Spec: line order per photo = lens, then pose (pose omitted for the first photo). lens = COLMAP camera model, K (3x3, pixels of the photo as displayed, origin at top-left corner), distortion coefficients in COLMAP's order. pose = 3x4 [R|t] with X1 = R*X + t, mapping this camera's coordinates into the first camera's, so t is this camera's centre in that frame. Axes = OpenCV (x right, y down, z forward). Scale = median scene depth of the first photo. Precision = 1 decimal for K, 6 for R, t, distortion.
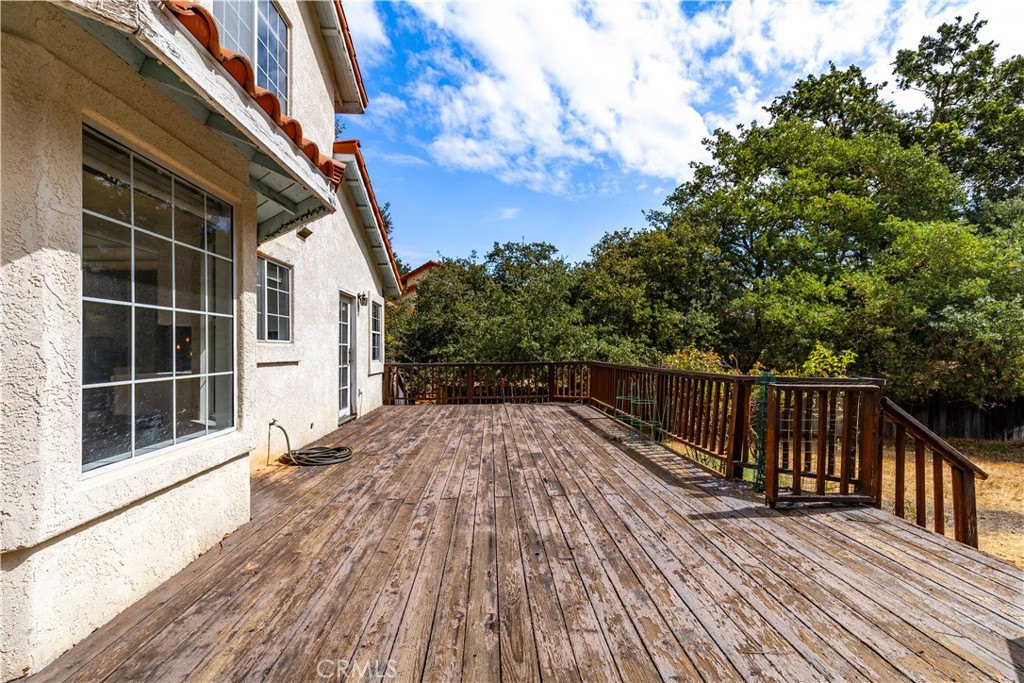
lens RADIAL K [[468.9, 0, 510.8], [0, 468.9, 348.0], [0, 0, 1]] dist [0.001195, -0.000013]
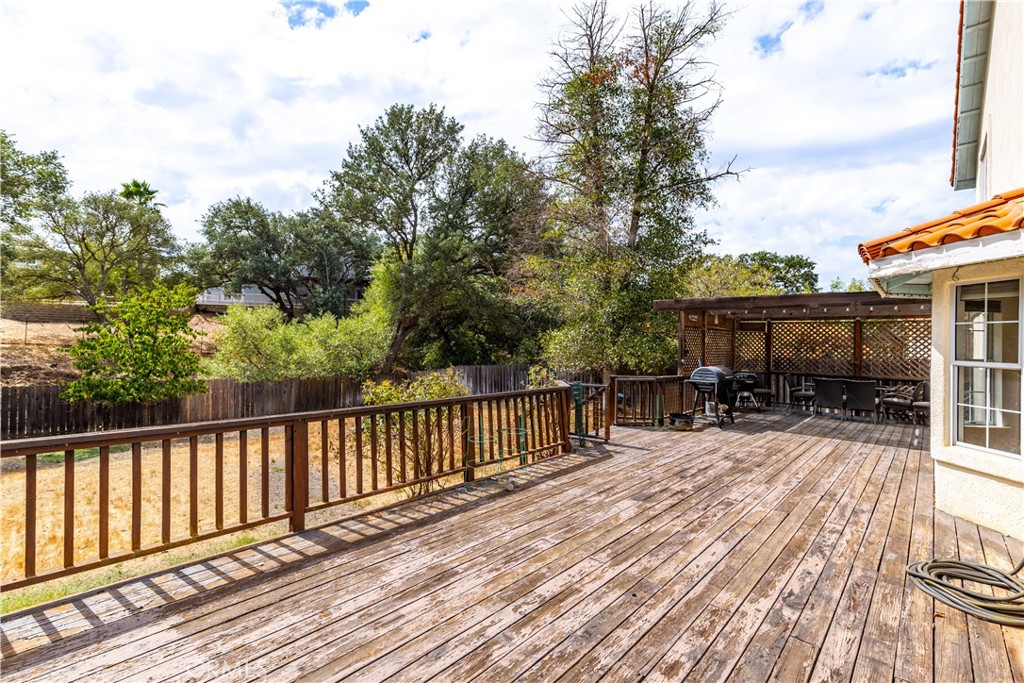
lens RADIAL K [[468.9, 0, 510.8], [0, 468.9, 348.0], [0, 0, 1]] dist [0.001195, -0.000013]
pose [[-0.713745, -0.014946, 0.700246, -0.457312], [-0.016953, 0.999848, 0.004061, -0.069655], [-0.700200, -0.008972, -0.713890, 2.105012]]
